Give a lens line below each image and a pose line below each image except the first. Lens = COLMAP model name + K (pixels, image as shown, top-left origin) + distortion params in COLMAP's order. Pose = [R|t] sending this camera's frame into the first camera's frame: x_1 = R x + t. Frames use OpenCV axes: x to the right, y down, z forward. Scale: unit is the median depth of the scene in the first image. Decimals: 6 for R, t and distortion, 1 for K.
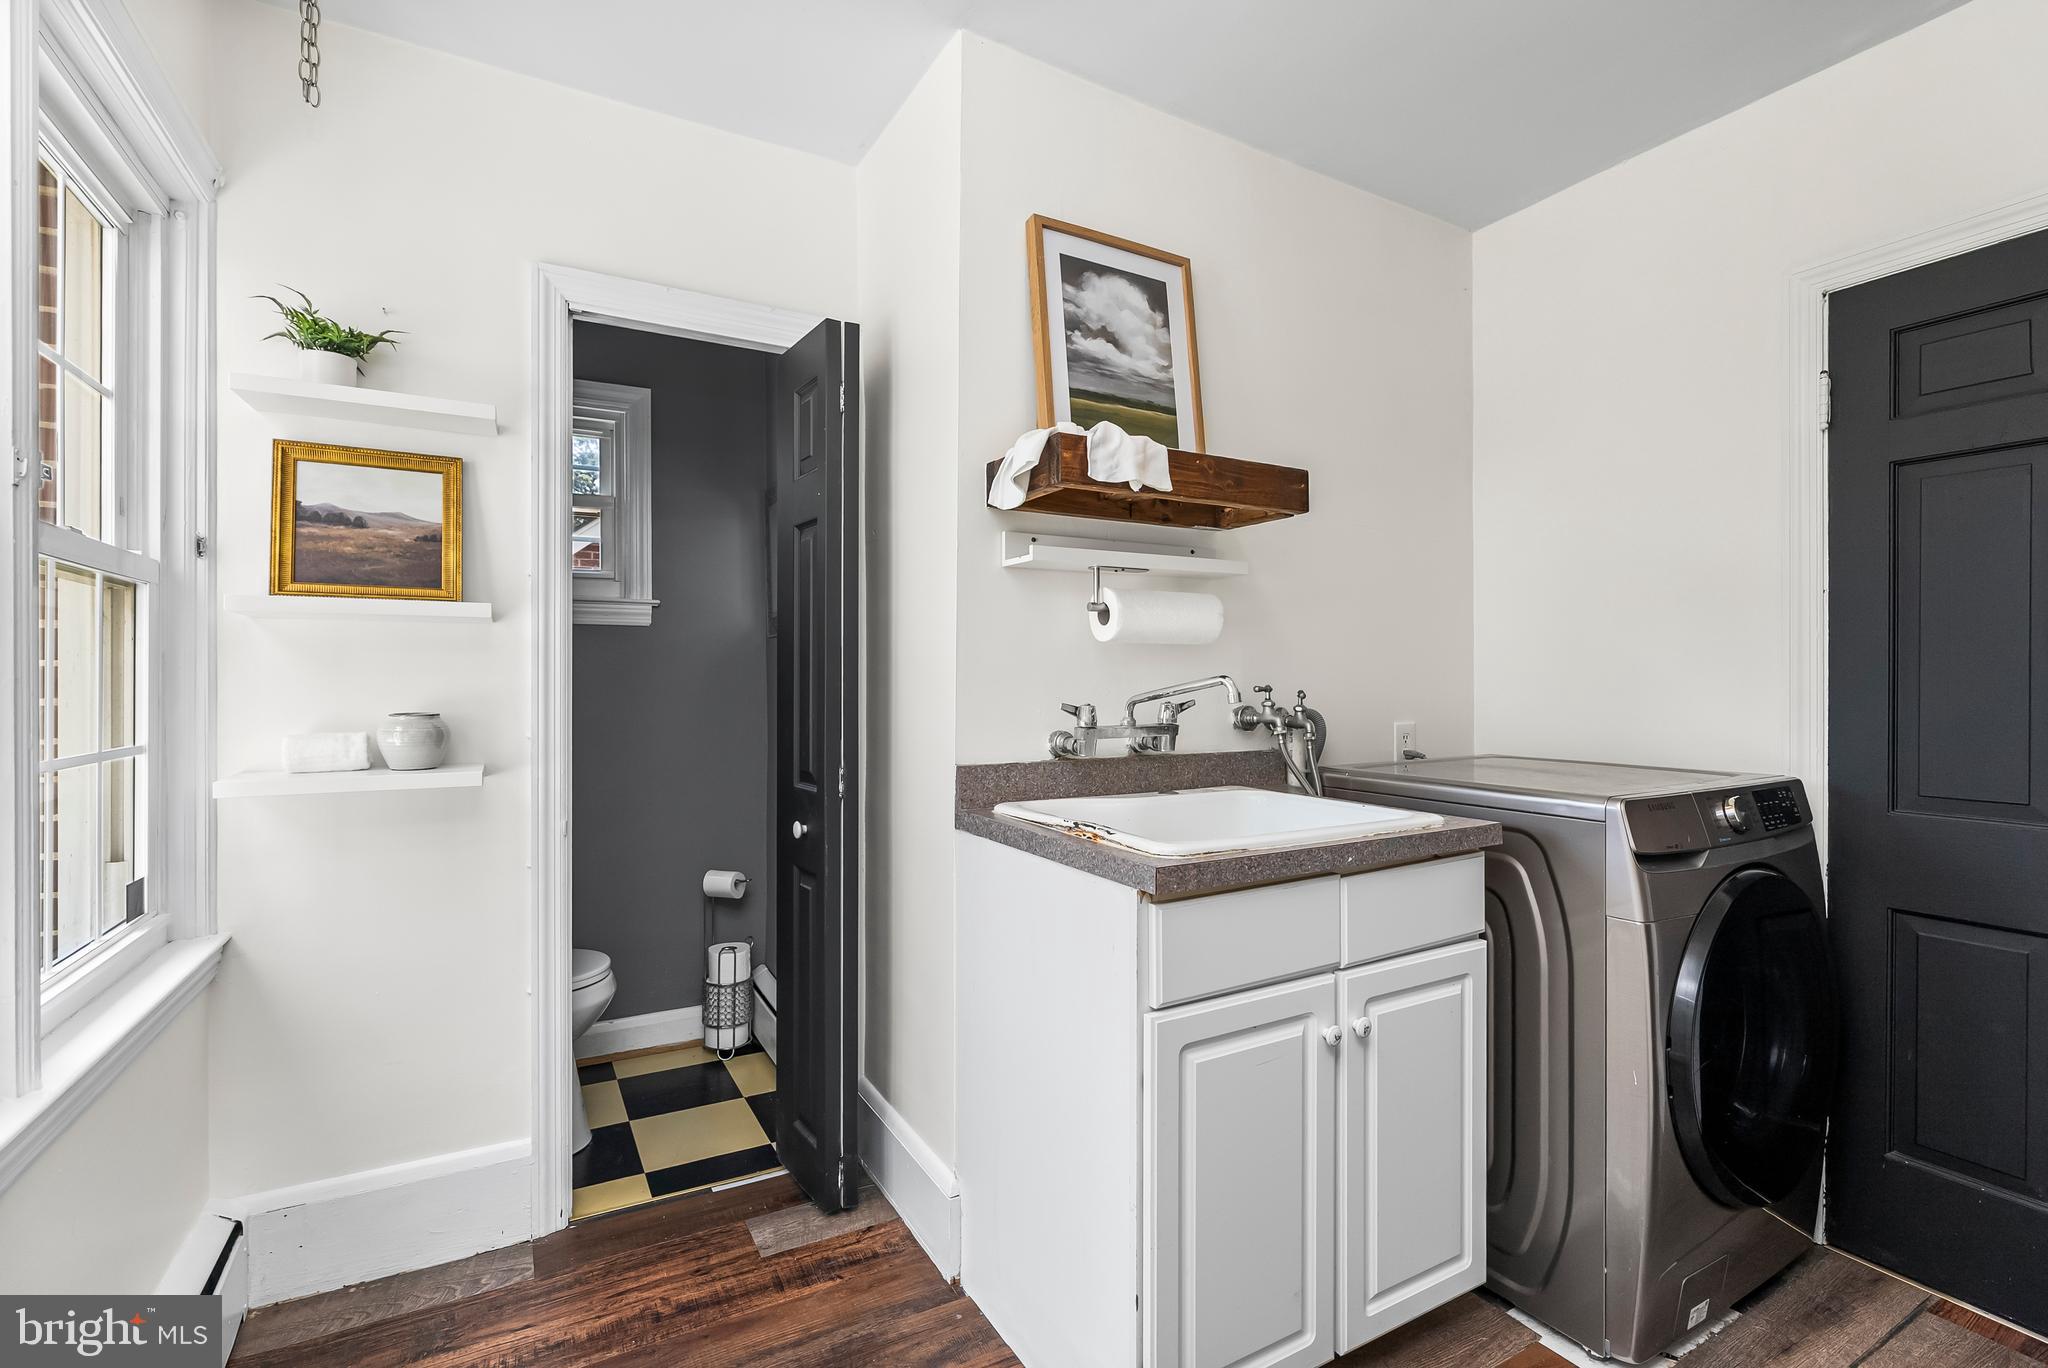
lens RADIAL K [[936.6, 0, 1032.2], [0, 936.6, 685.5], [0, 0, 1]] dist [-0.002673, 0.000069]
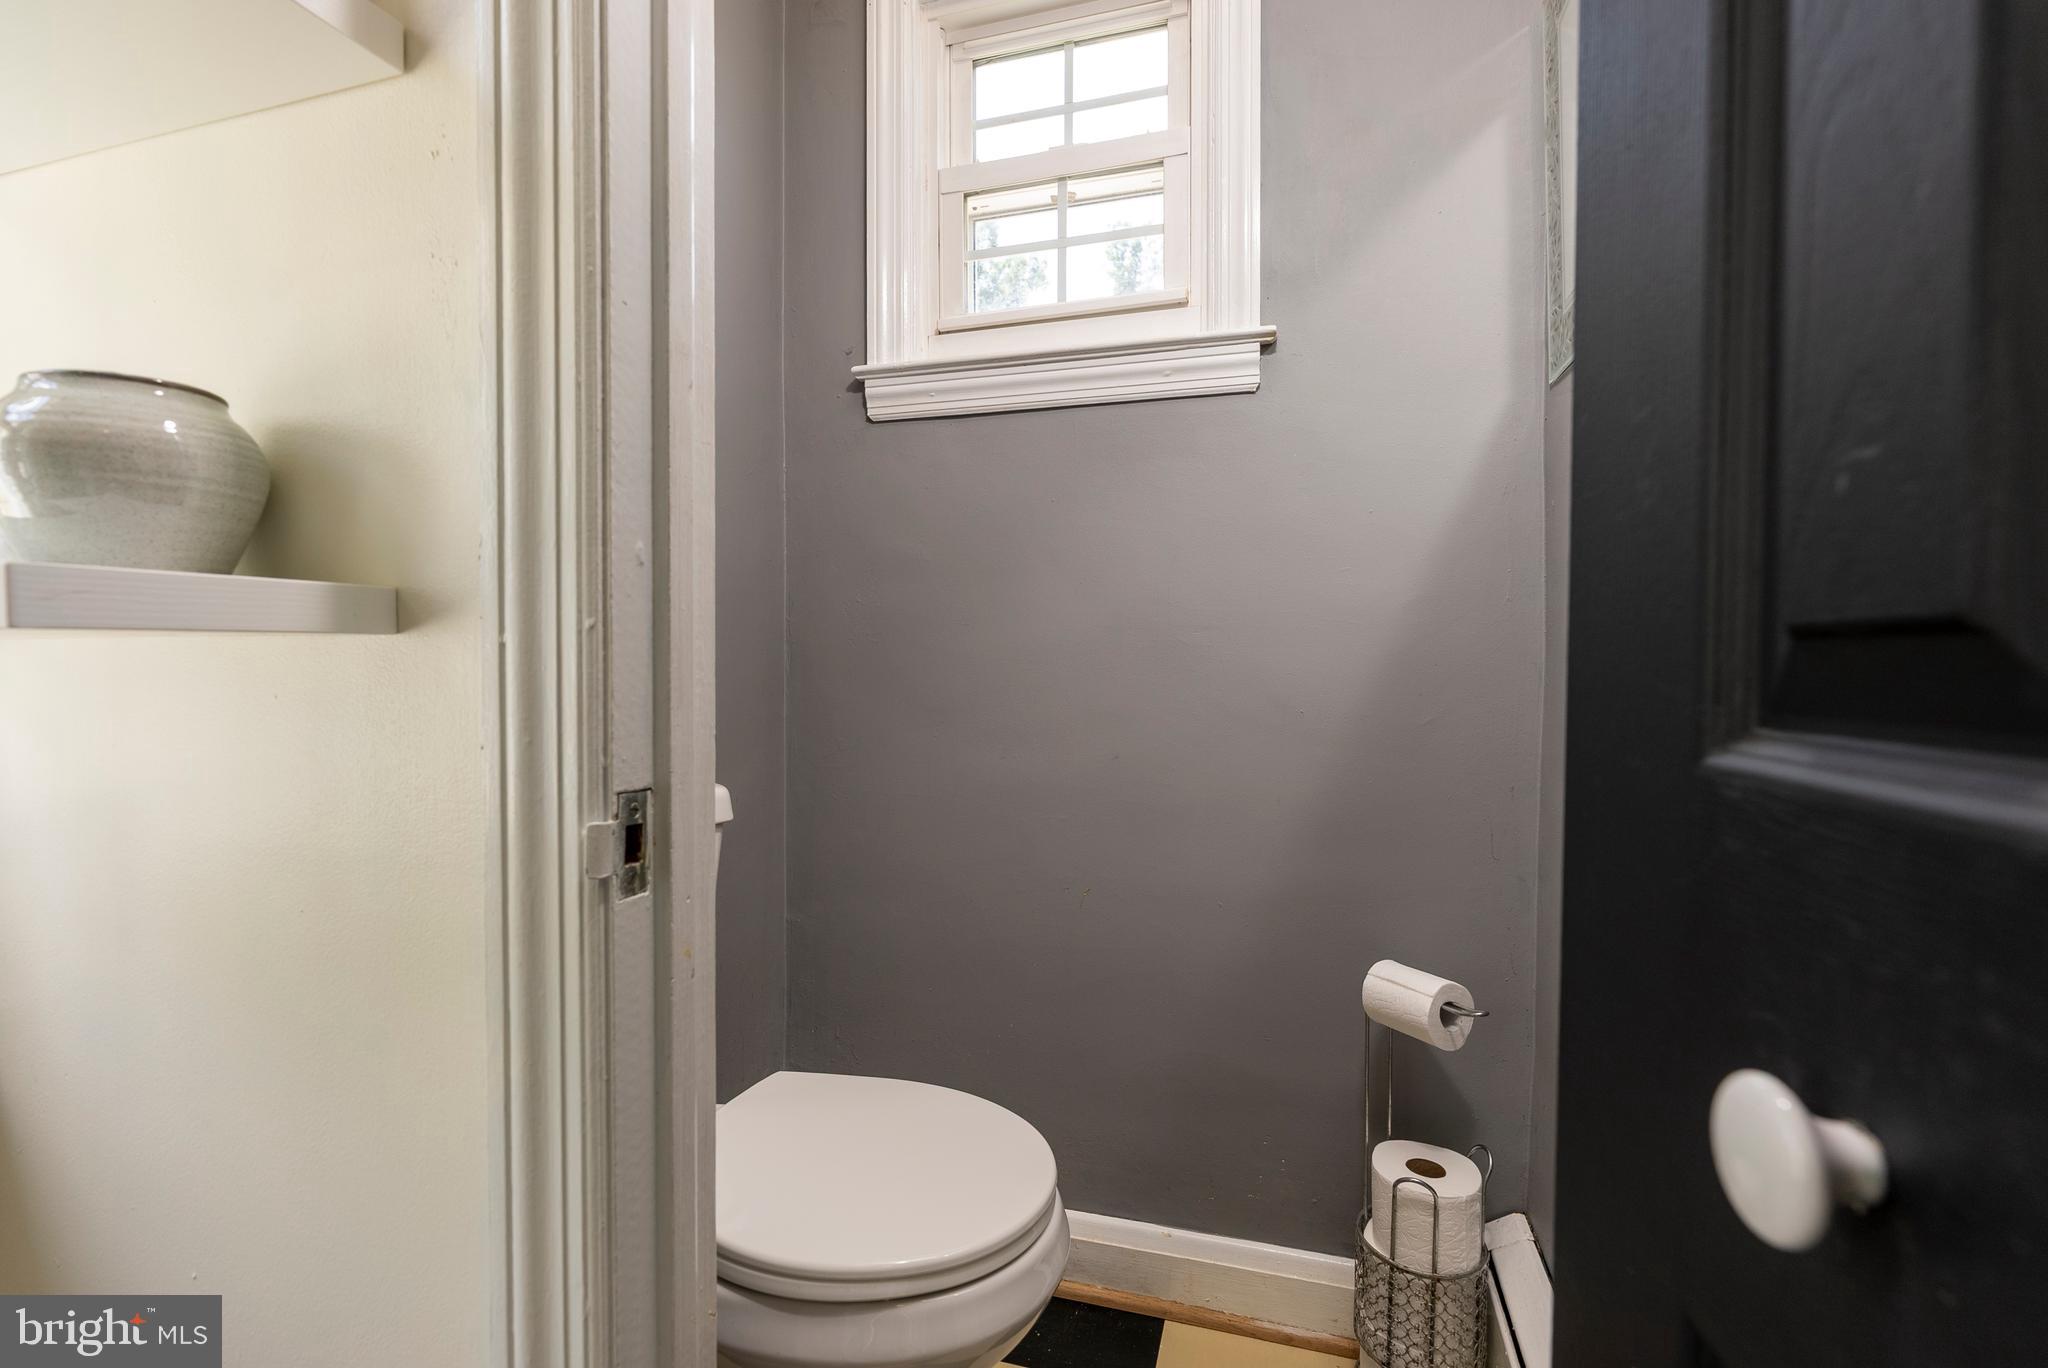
lens RADIAL K [[936.6, 0, 1018.8], [0, 936.6, 680.1], [0, 0, 1]] dist [-0.002673, 0.000069]
pose [[0.704136, 0.021338, -0.709744, -0.168980], [-0.003833, 0.999648, 0.026251, 0.064611], [0.710055, -0.015764, 0.703970, 0.606253]]
